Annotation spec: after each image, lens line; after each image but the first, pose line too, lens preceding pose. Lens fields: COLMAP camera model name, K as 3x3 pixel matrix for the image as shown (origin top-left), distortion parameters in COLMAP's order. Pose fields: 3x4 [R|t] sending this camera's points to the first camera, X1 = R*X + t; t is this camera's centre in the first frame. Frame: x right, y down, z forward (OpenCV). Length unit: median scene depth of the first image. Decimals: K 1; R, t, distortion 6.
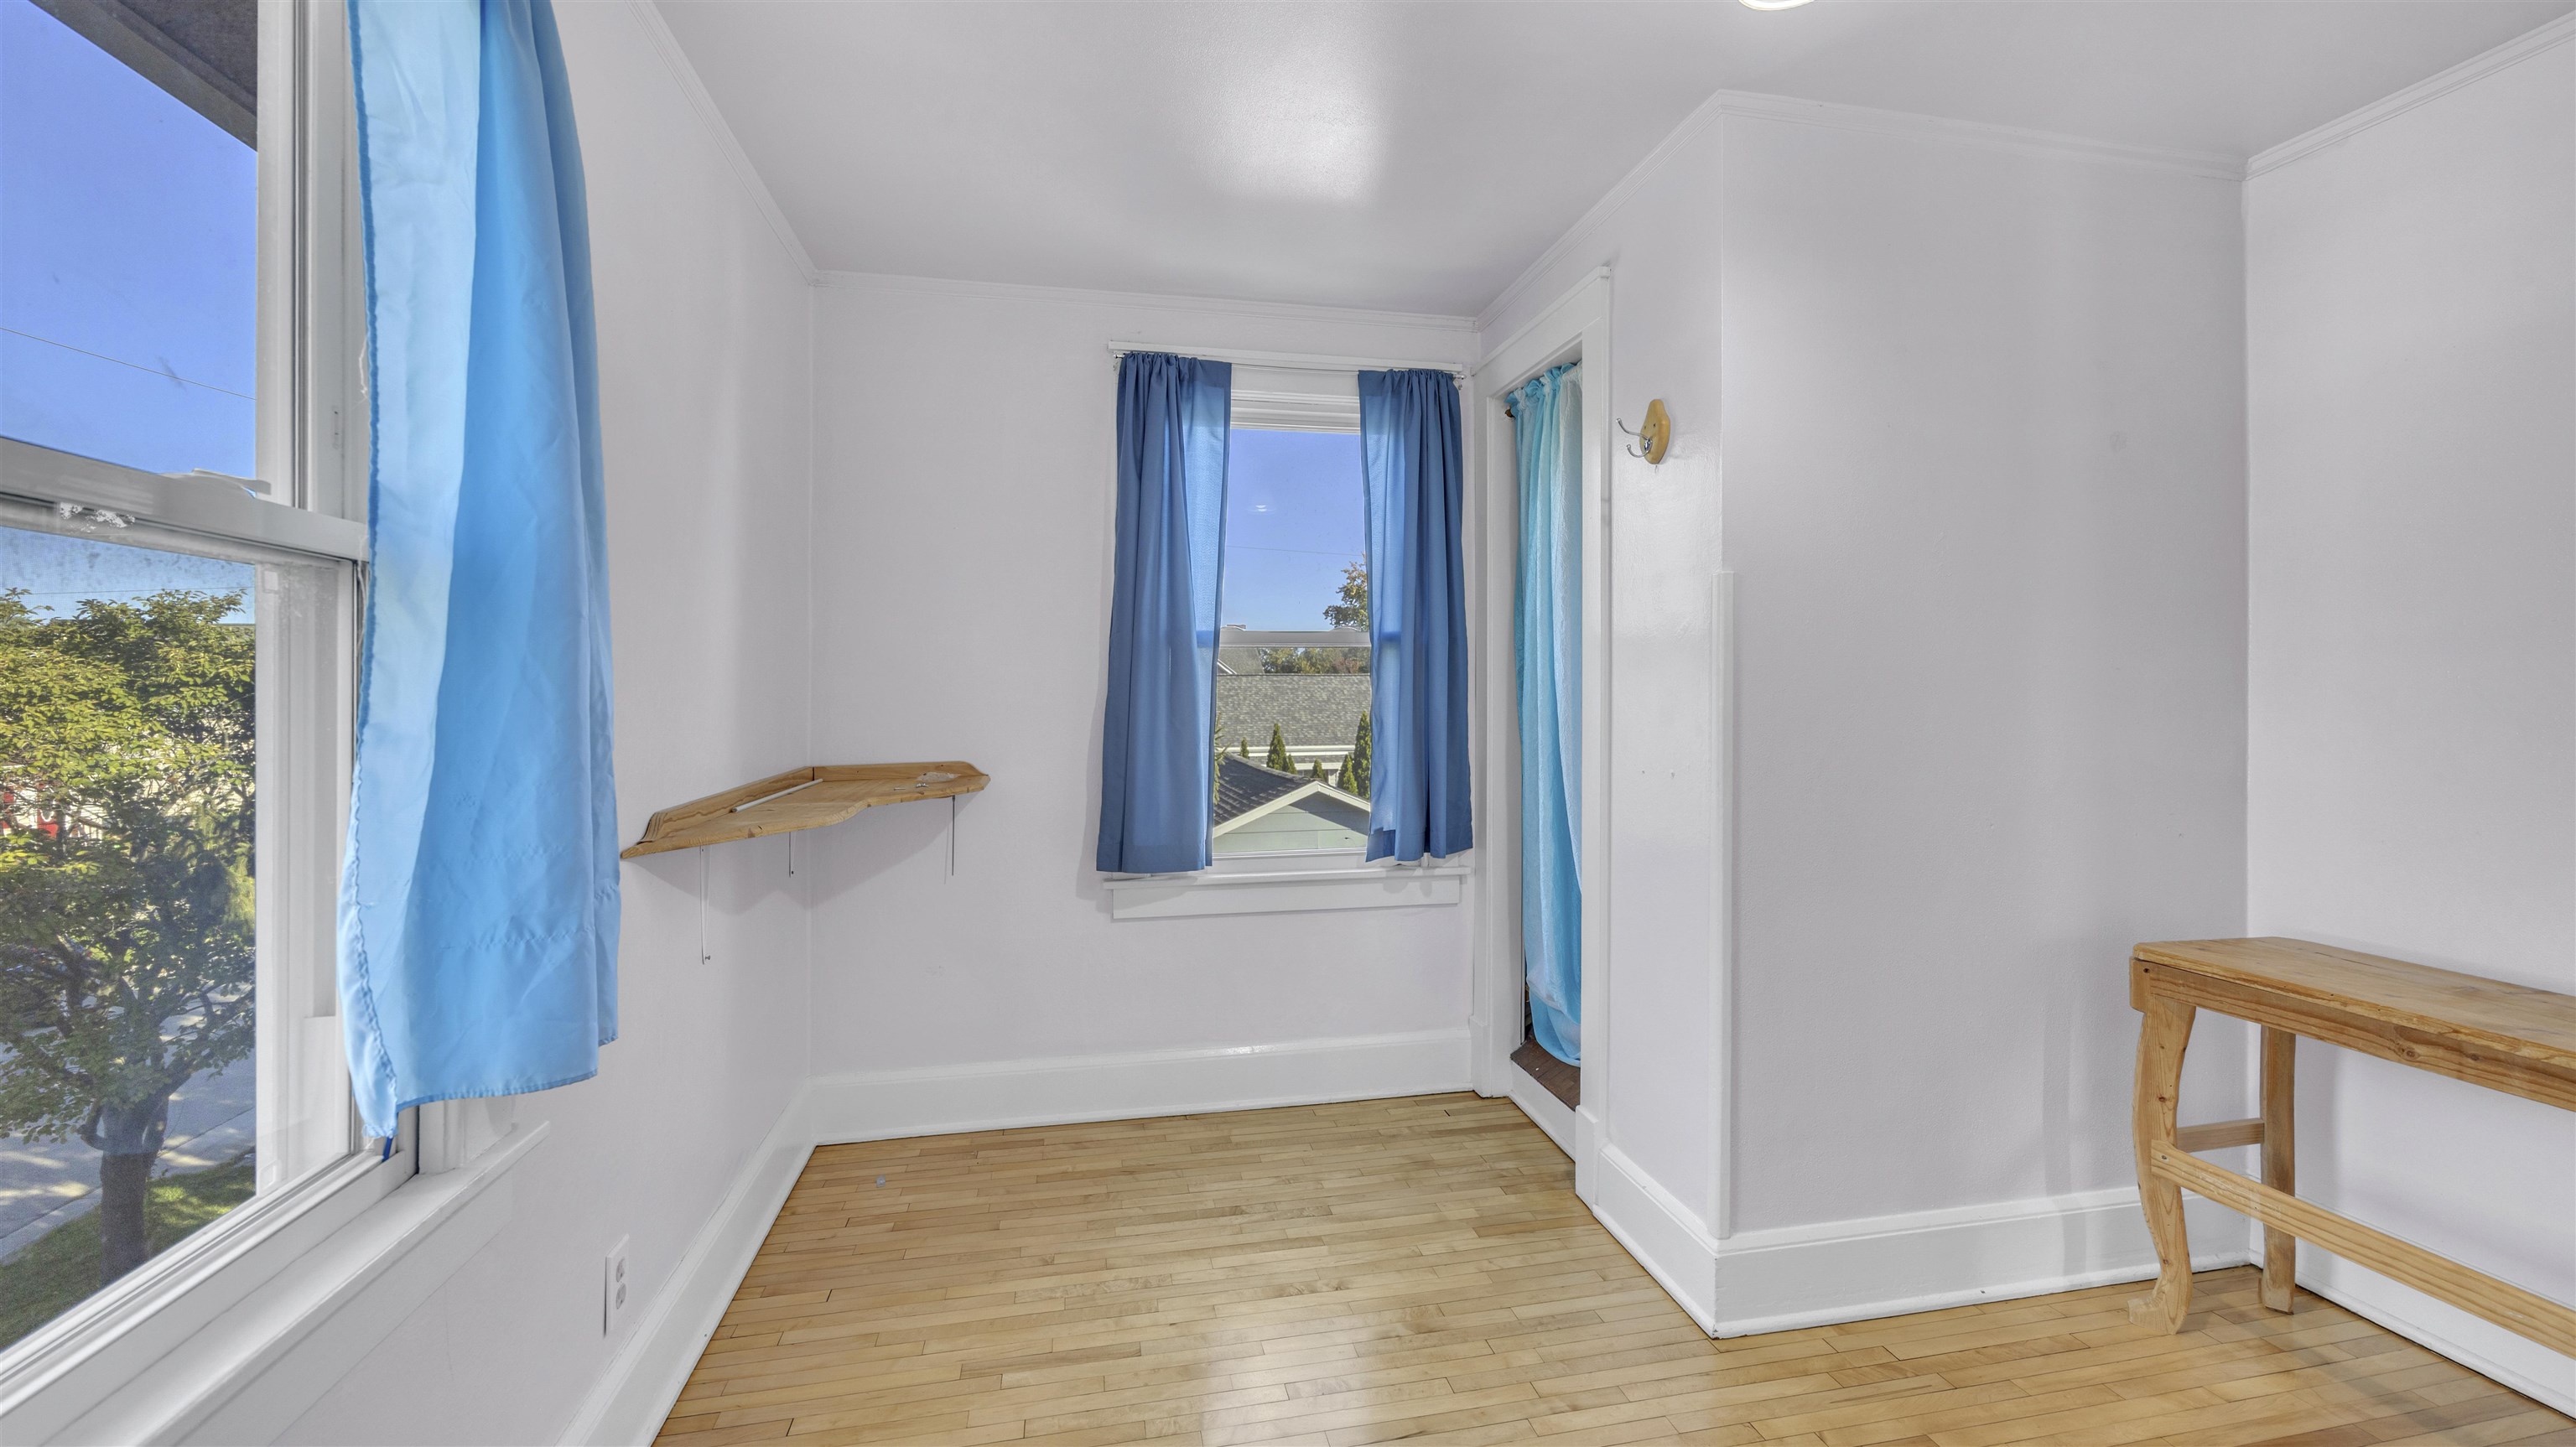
lens RADIAL K [[987.5, 0, 1281.0], [0, 987.5, 691.0], [0, 0, 1]] dist [-0.002555, -0.000007]
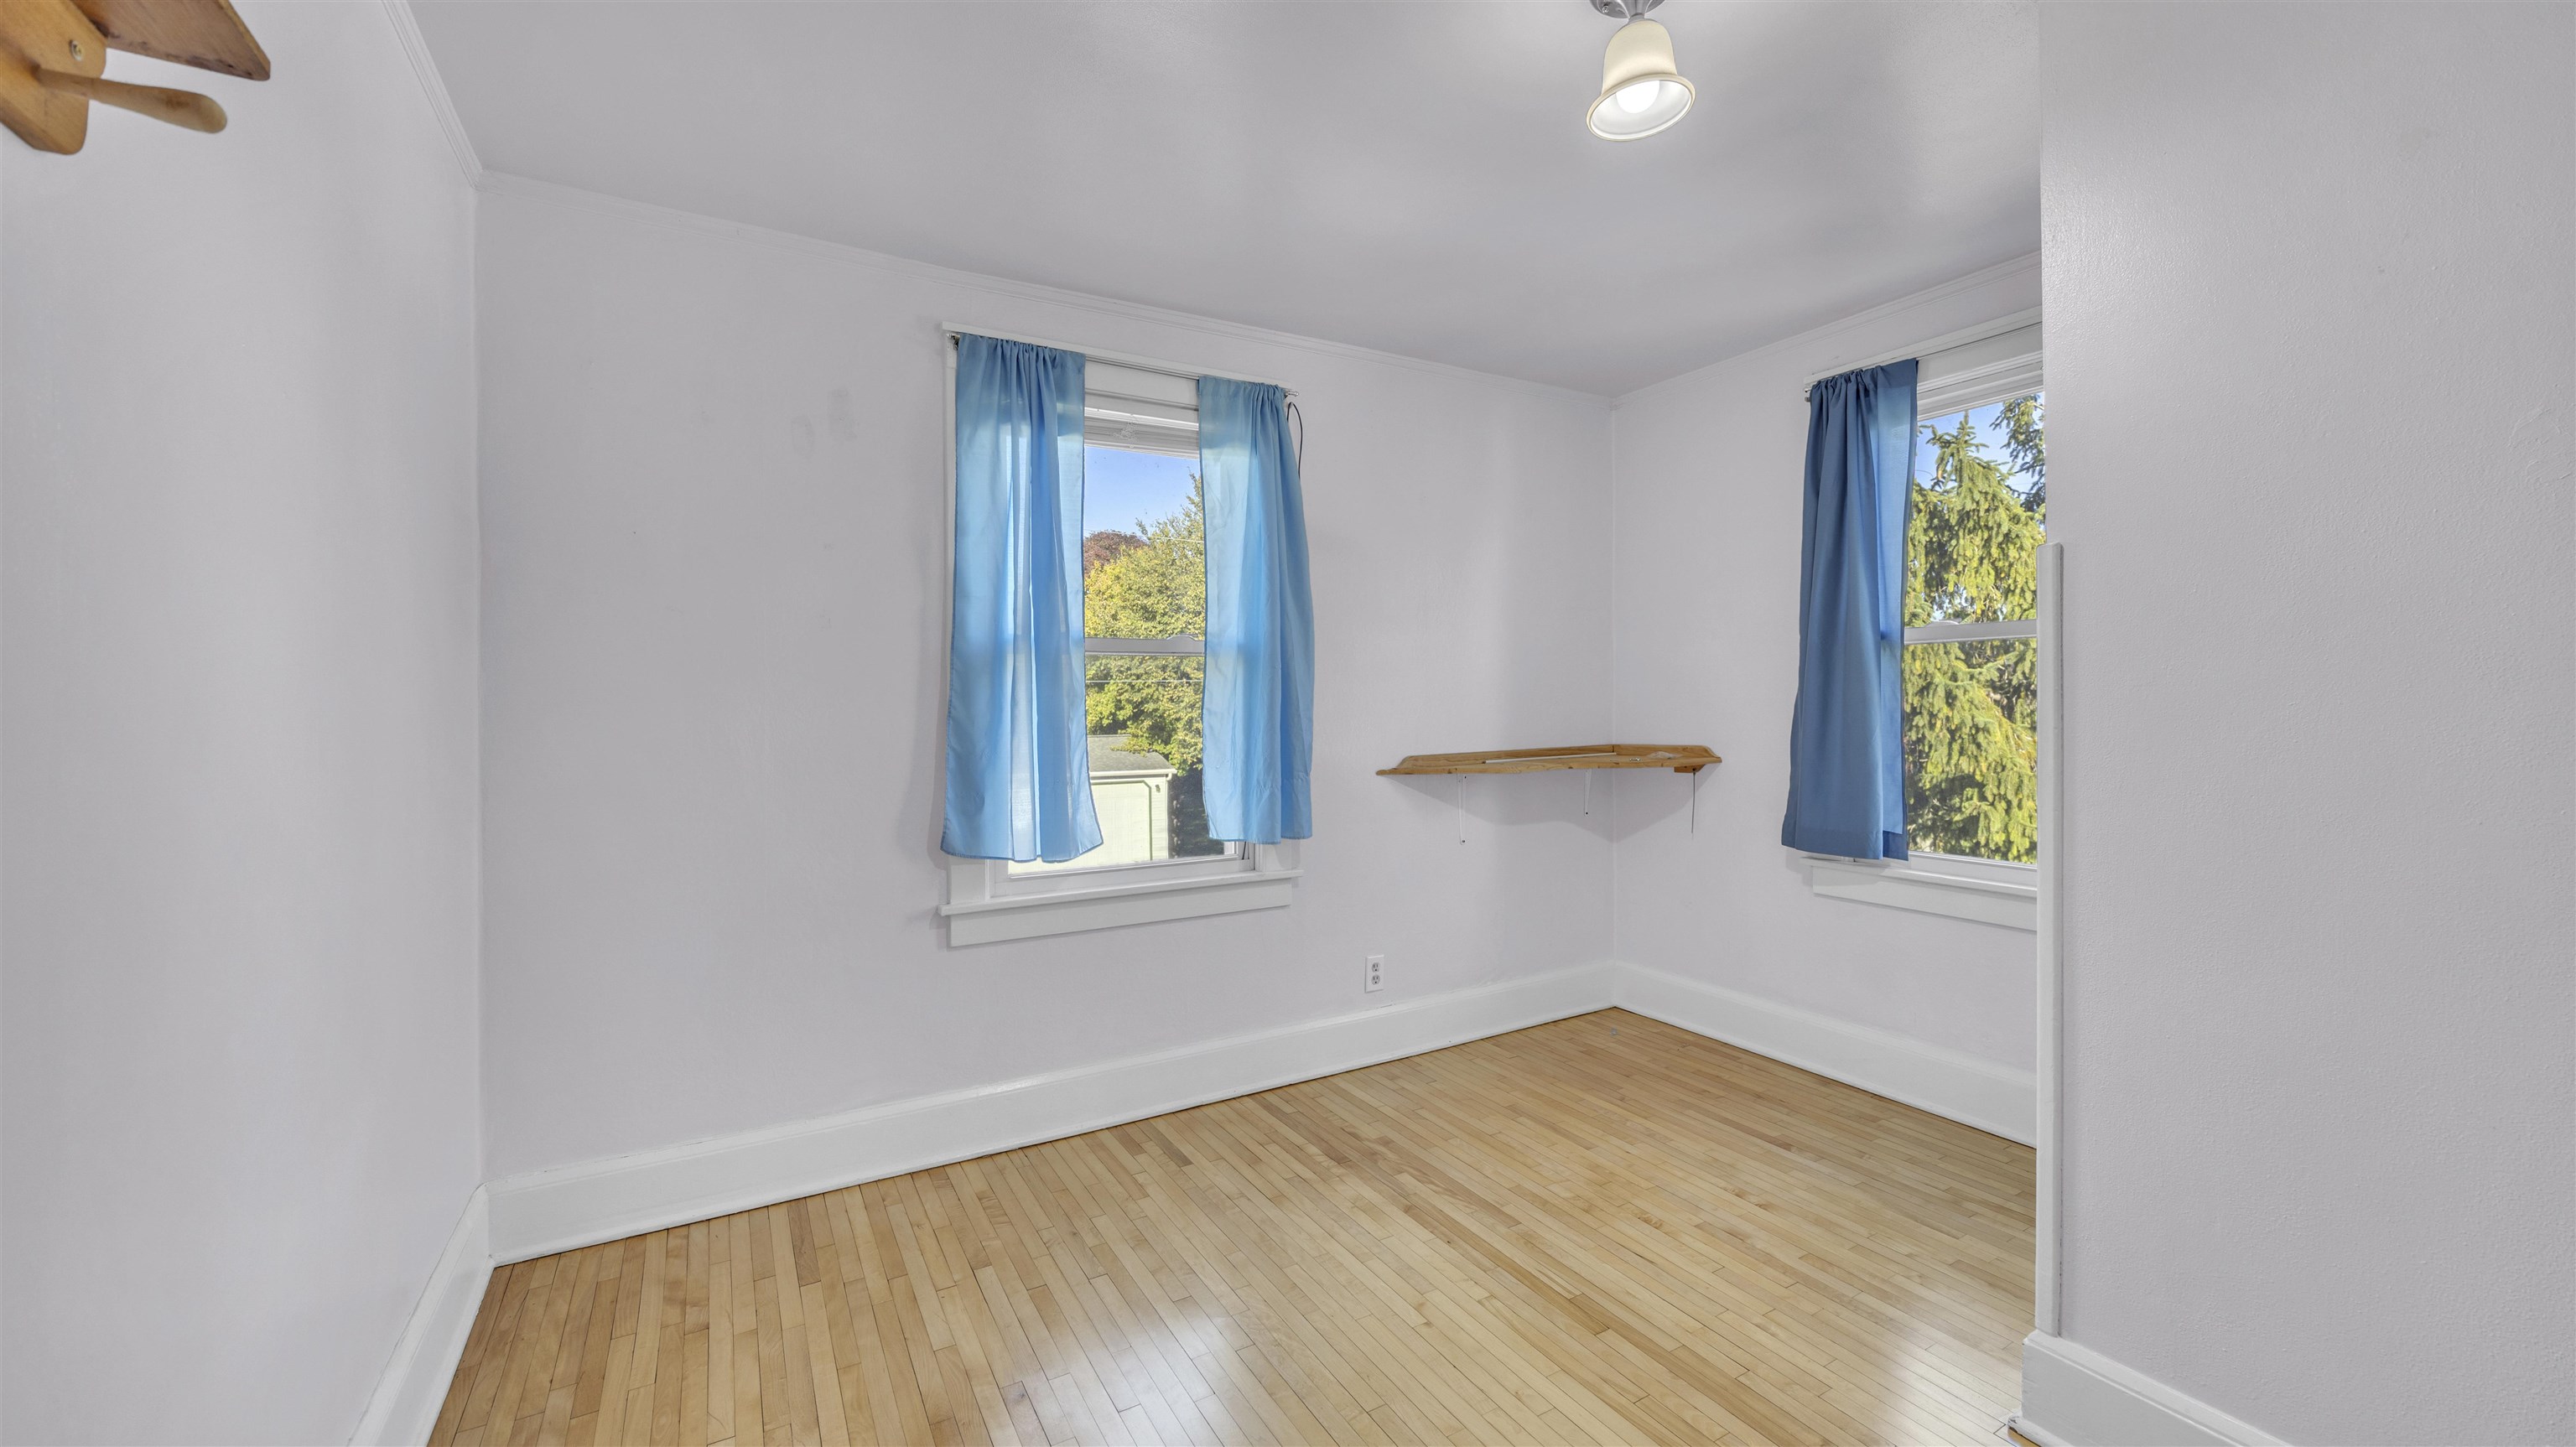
lens RADIAL K [[987.5, 0, 1281.0], [0, 987.5, 691.0], [0, 0, 1]] dist [-0.002555, -0.000007]
pose [[0.314877, -0.009580, -0.949084, 0.742387], [0.009524, 0.999931, -0.006934, 0.004743], [0.949085, -0.006856, 0.314947, 0.082979]]
